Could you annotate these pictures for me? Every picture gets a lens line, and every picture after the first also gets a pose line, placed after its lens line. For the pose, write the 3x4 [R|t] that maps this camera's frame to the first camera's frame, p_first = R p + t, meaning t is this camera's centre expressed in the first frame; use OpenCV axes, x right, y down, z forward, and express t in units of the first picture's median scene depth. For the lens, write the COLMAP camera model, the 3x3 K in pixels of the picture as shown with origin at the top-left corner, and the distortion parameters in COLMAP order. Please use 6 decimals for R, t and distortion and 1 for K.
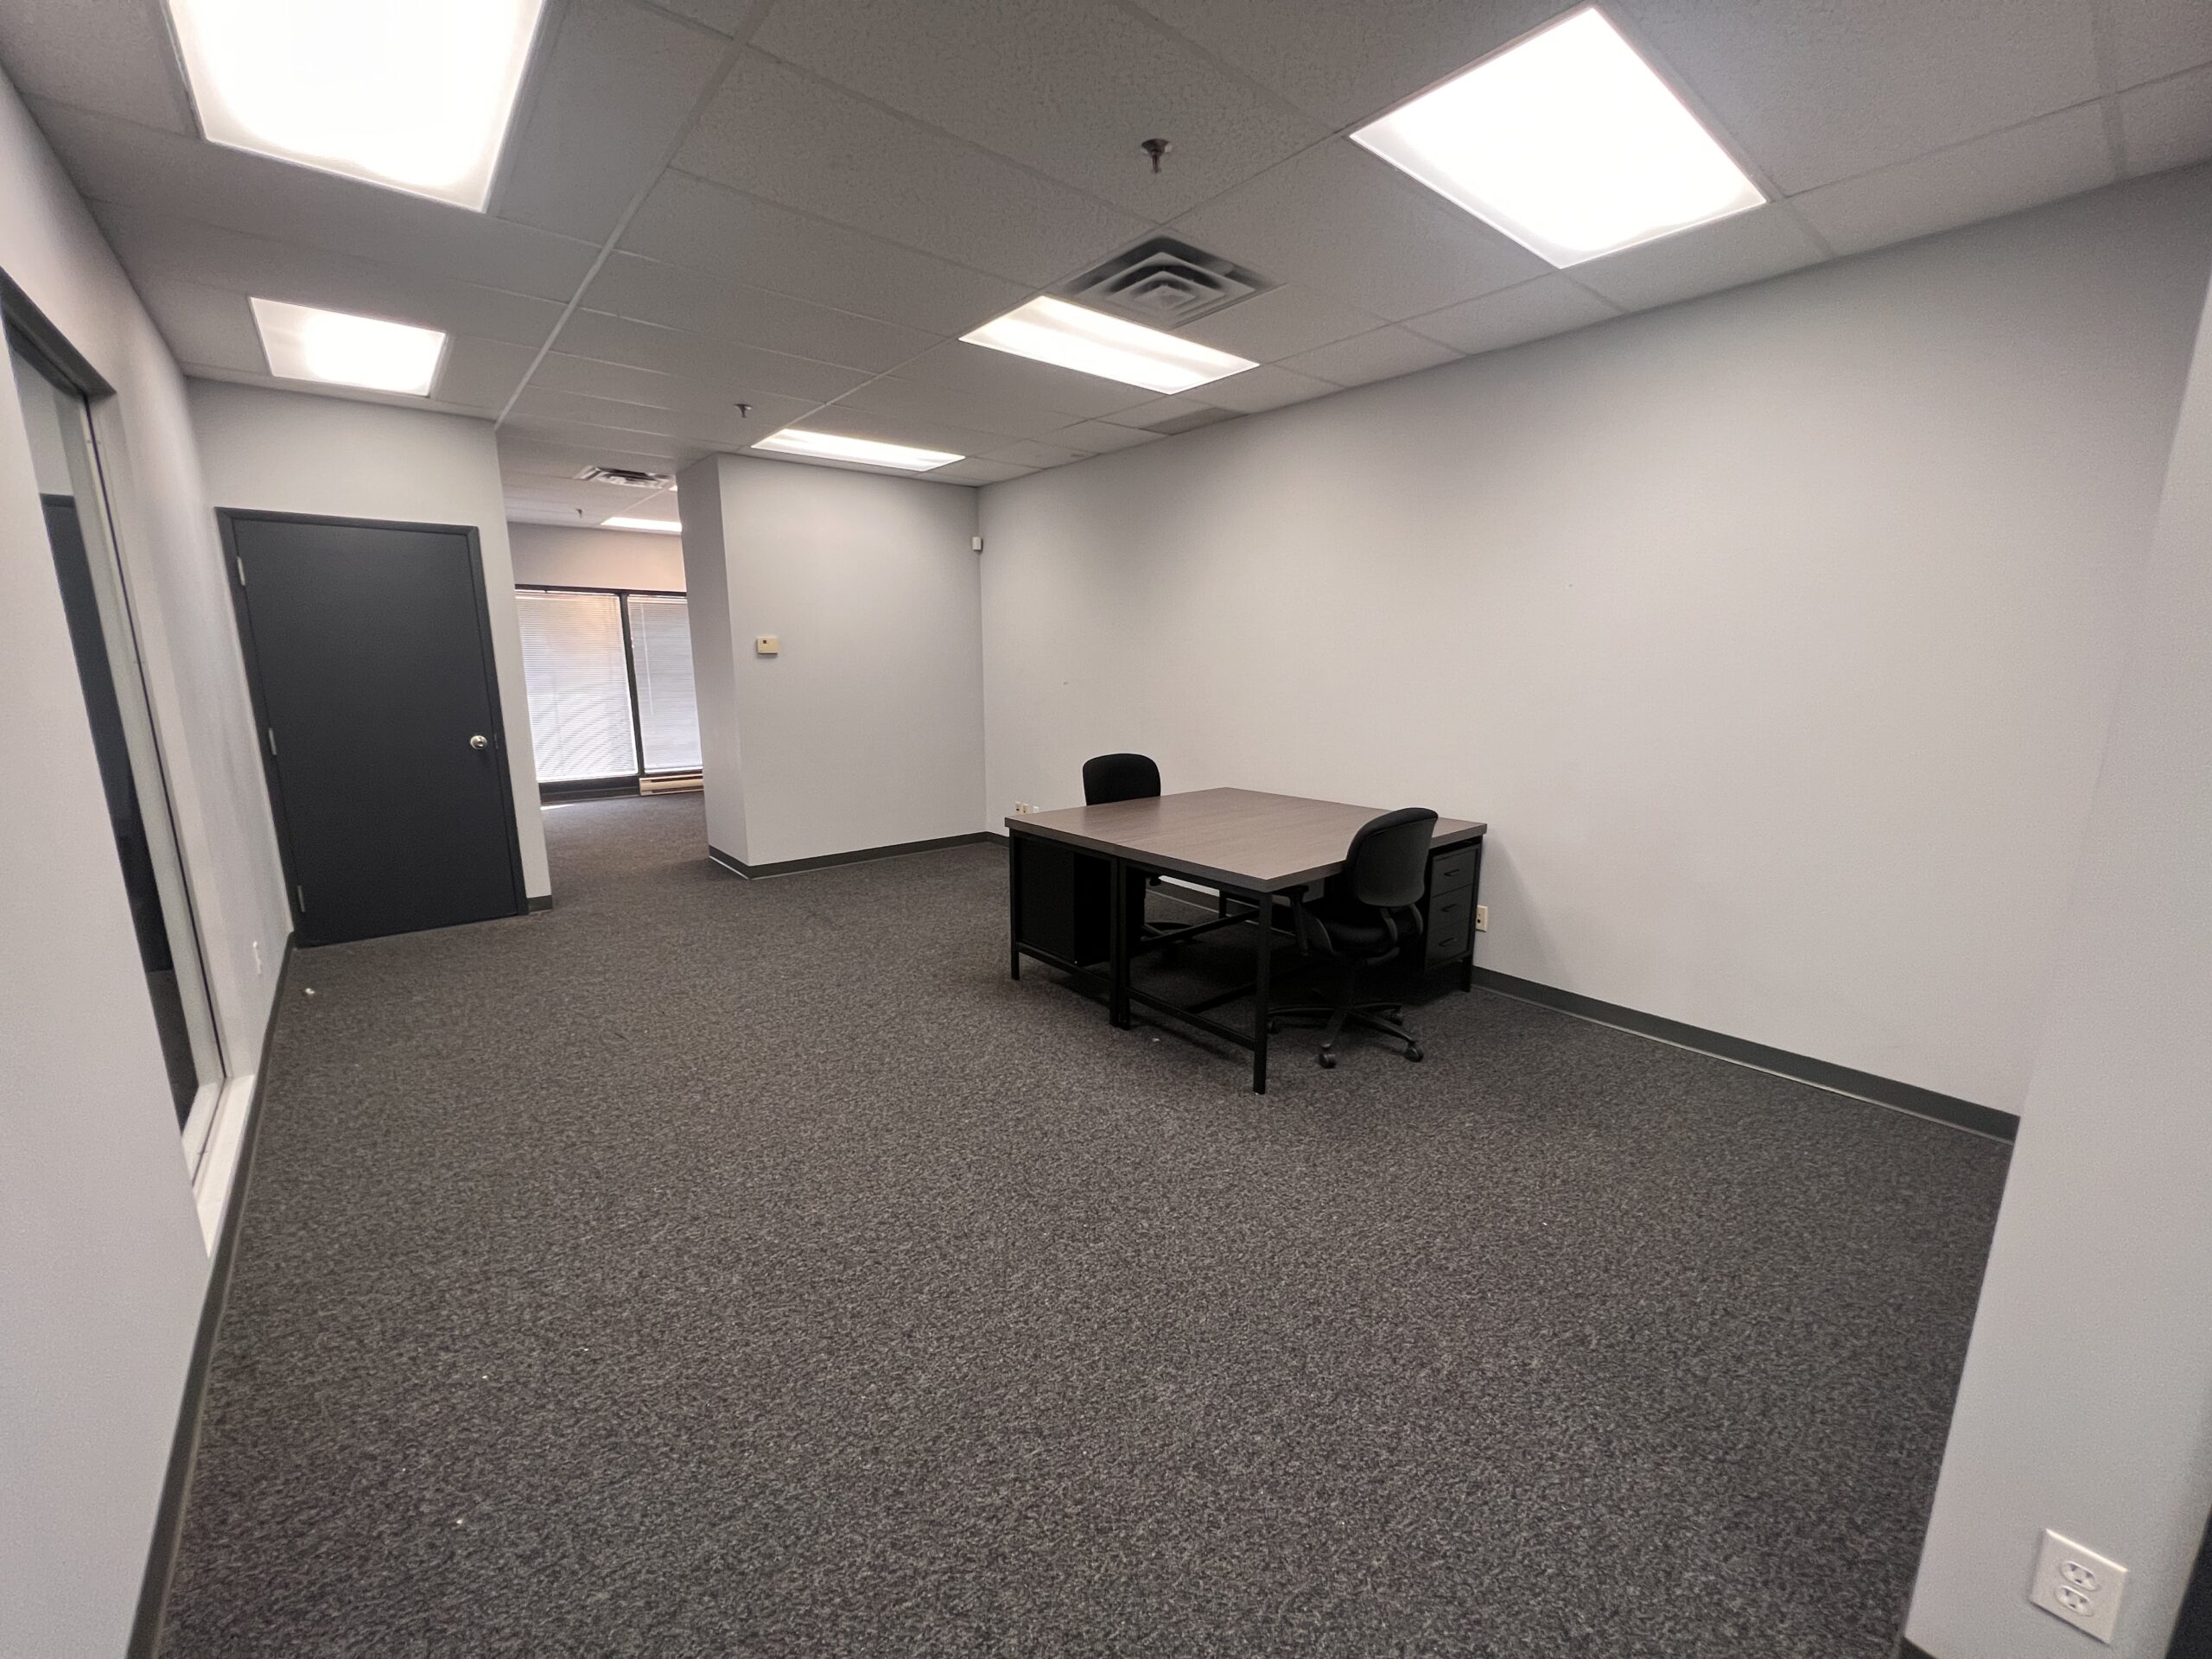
lens RADIAL K [[881.2, 0, 1106.4], [0, 881.2, 826.2], [0, 0, 1]] dist [0.000323, -0.000086]
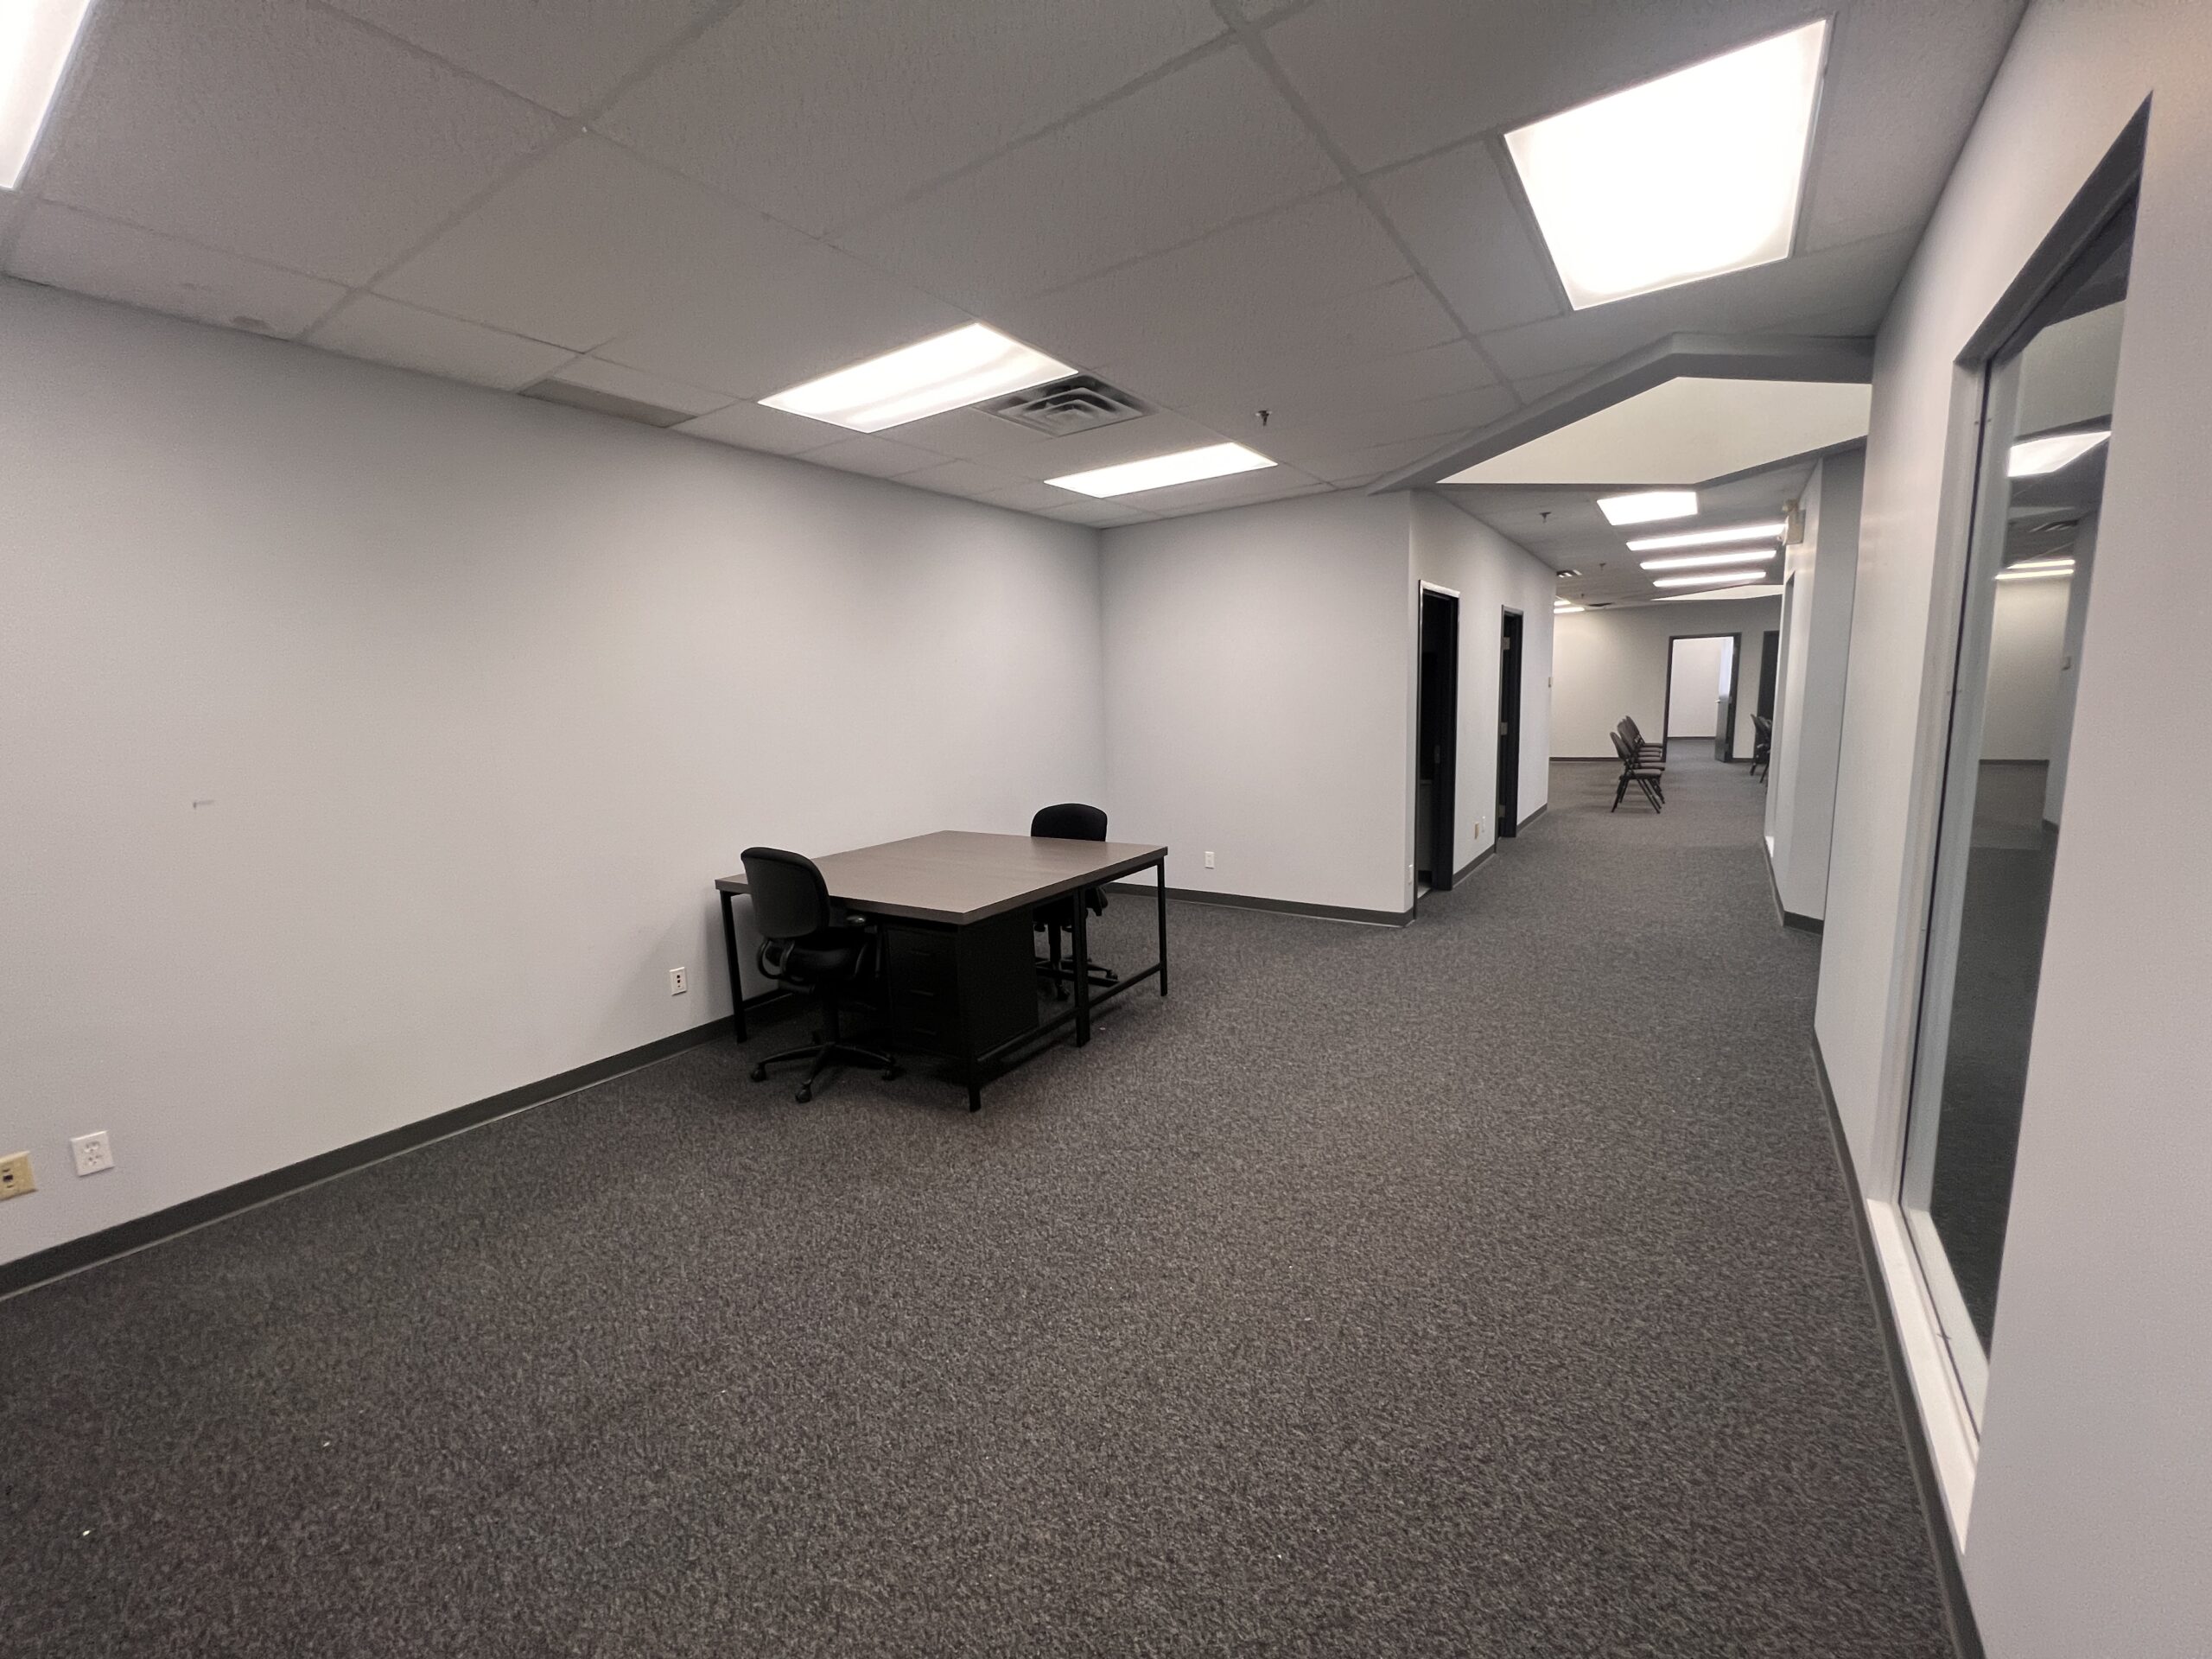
lens RADIAL K [[881.2, 0, 1106.2], [0, 881.2, 828.7], [0, 0, 1]] dist [0.000323, -0.000086]
pose [[-0.268735, -0.133600, 0.953904, -1.070300], [0.213955, 0.957314, 0.194353, -0.248610], [-0.939151, 0.256322, -0.228679, 1.243787]]
